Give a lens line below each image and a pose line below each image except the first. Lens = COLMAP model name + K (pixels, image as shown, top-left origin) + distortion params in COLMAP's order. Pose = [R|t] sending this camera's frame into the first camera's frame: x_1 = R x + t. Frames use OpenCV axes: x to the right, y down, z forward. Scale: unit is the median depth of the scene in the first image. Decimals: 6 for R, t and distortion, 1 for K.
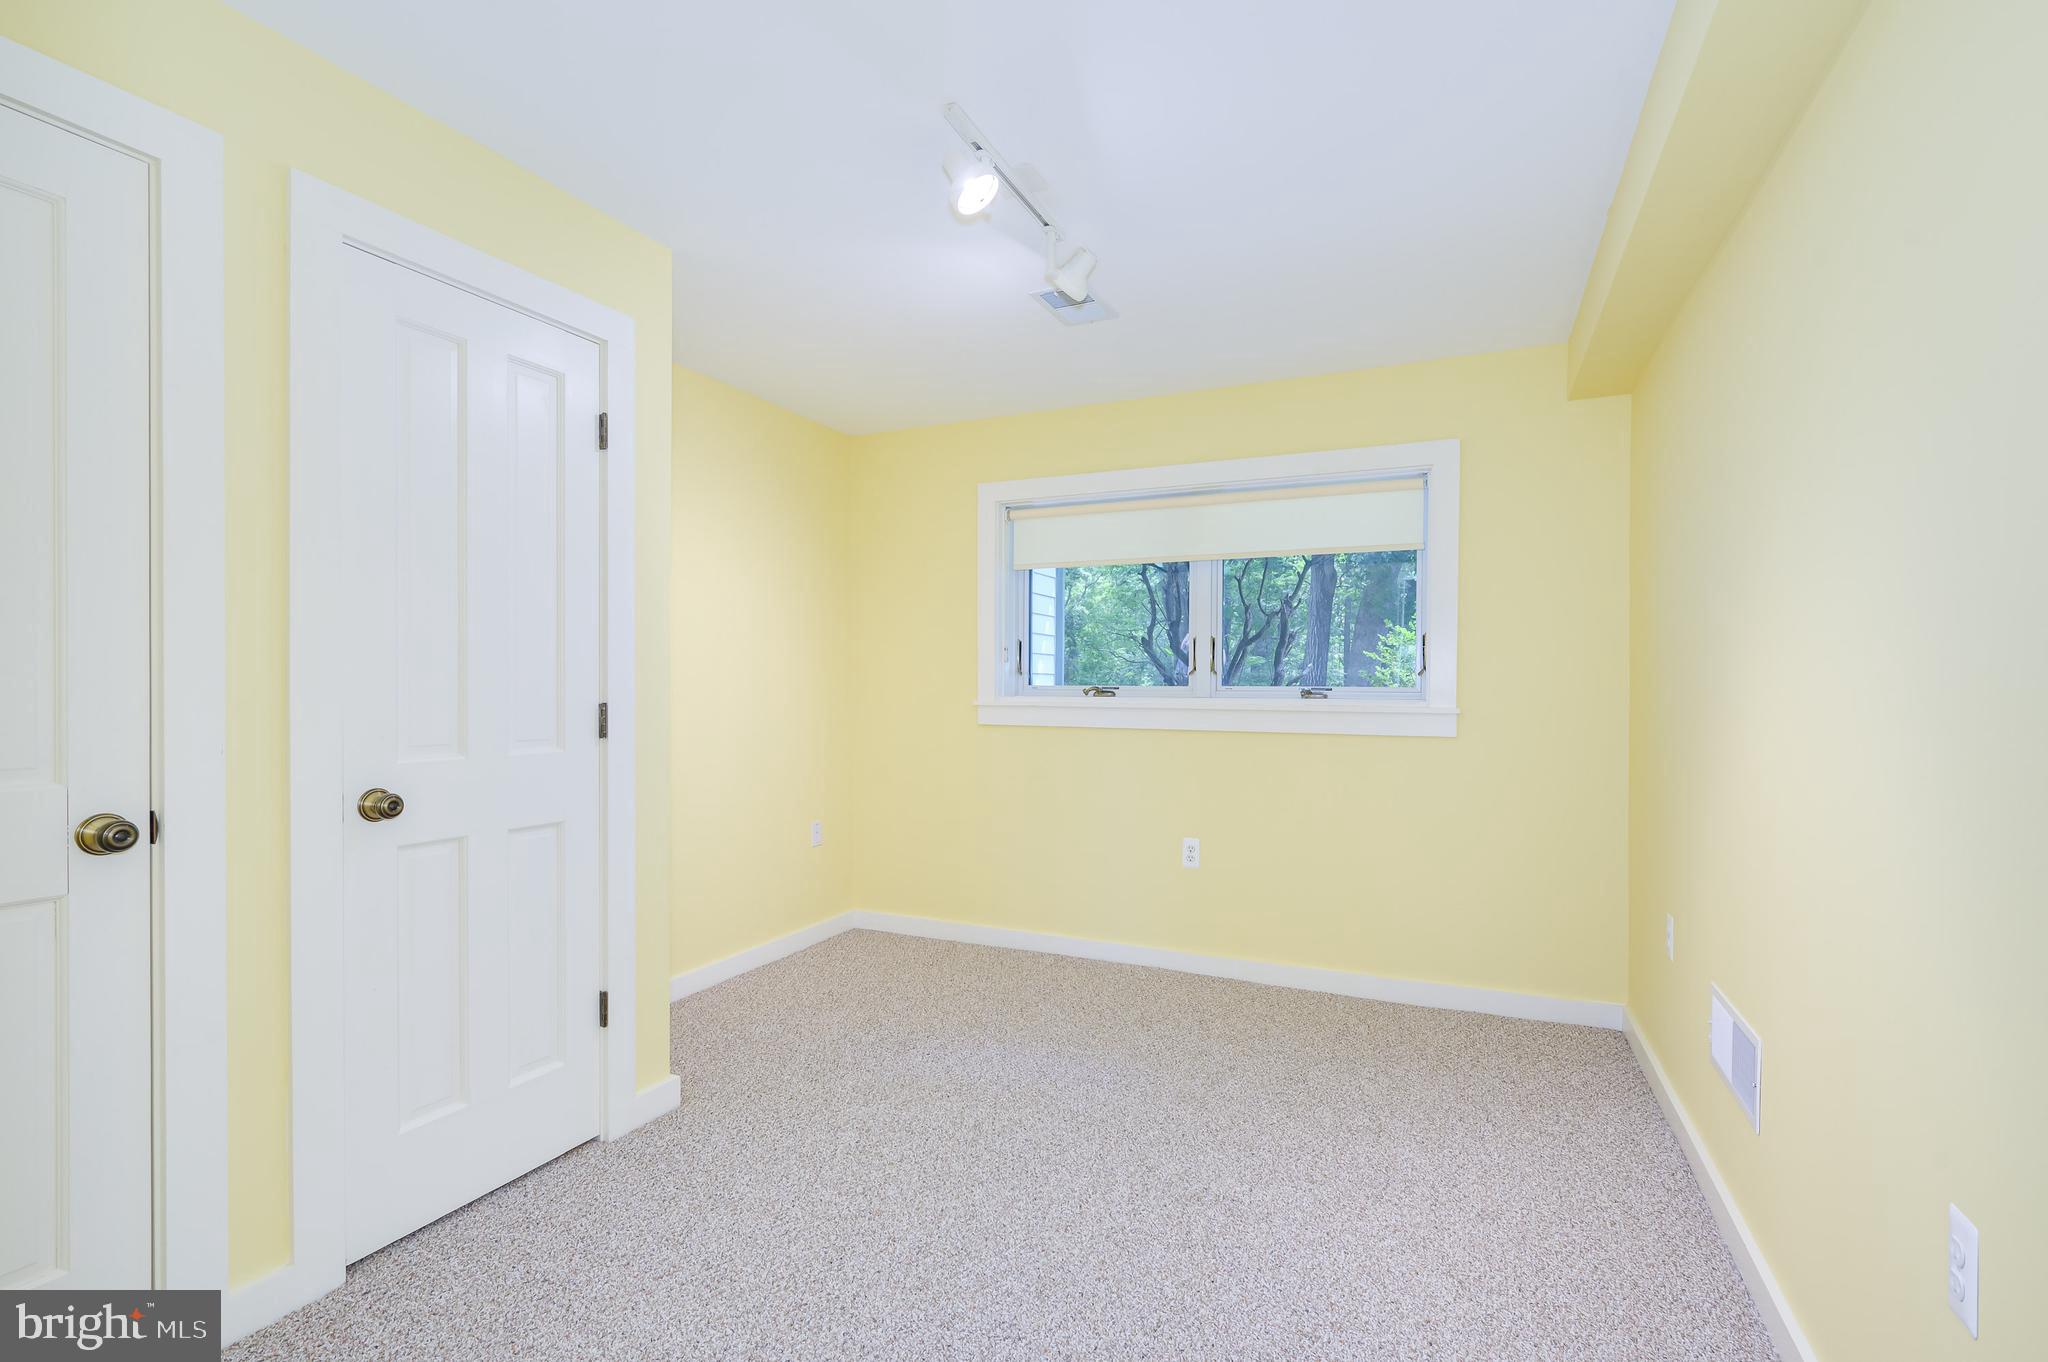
lens RADIAL K [[946.3, 0, 1024.0], [0, 946.3, 681.0], [0, 0, 1]] dist [-0.000072, 0.000044]
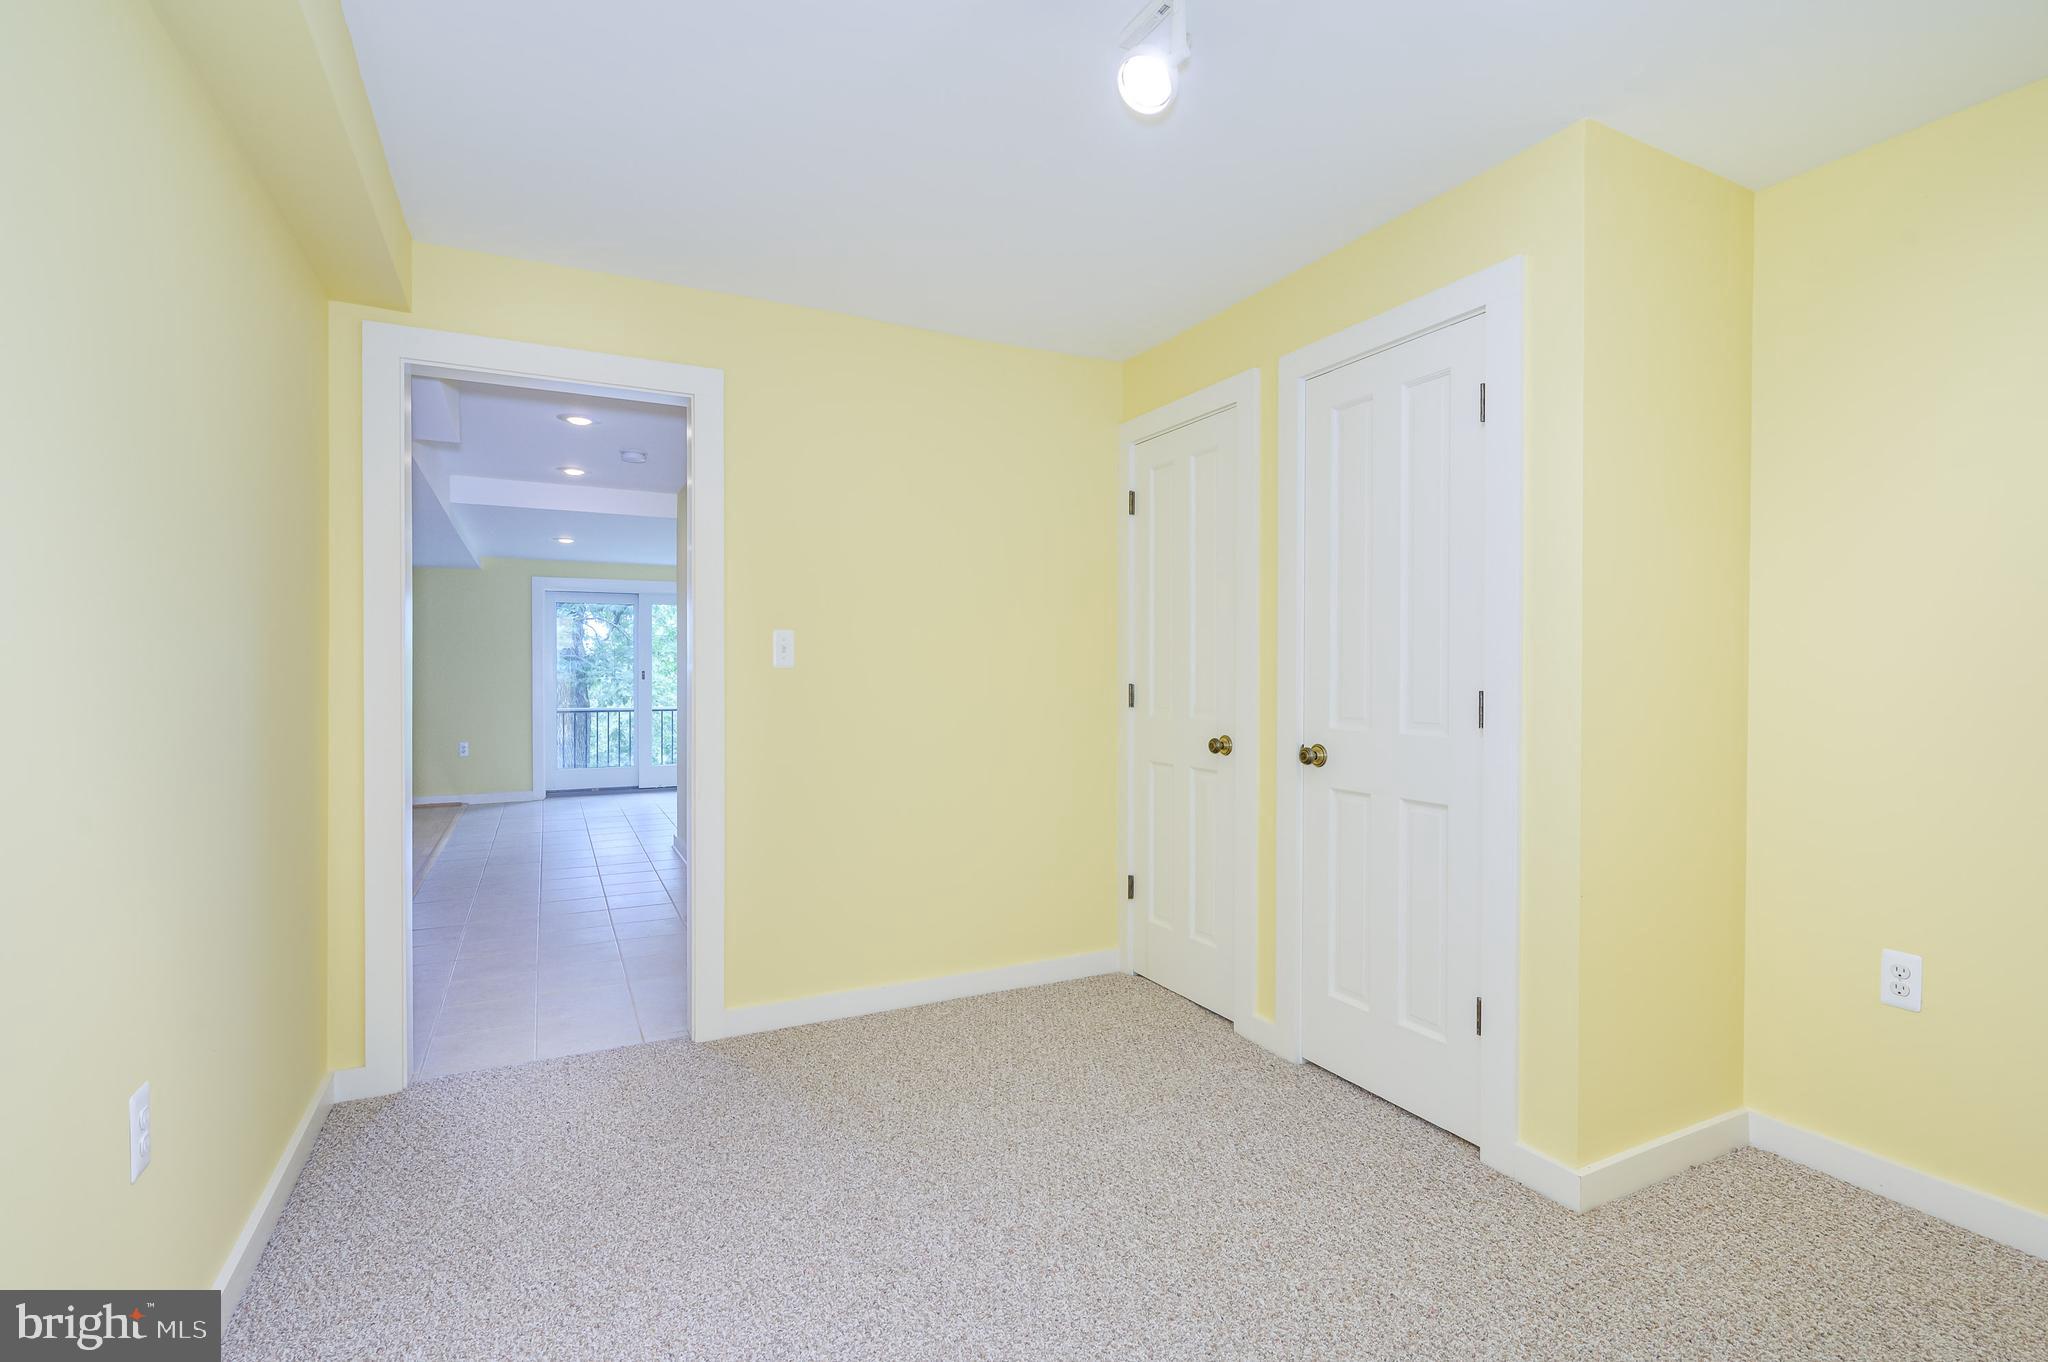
lens RADIAL K [[946.3, 0, 1024.0], [0, 946.3, 681.0], [0, 0, 1]] dist [-0.000072, 0.000044]
pose [[-0.613674, 0.002349, -0.789556, 0.614699], [-0.004582, 0.999968, 0.006537, 0.009315], [0.789546, 0.007629, -0.613644, 1.291789]]
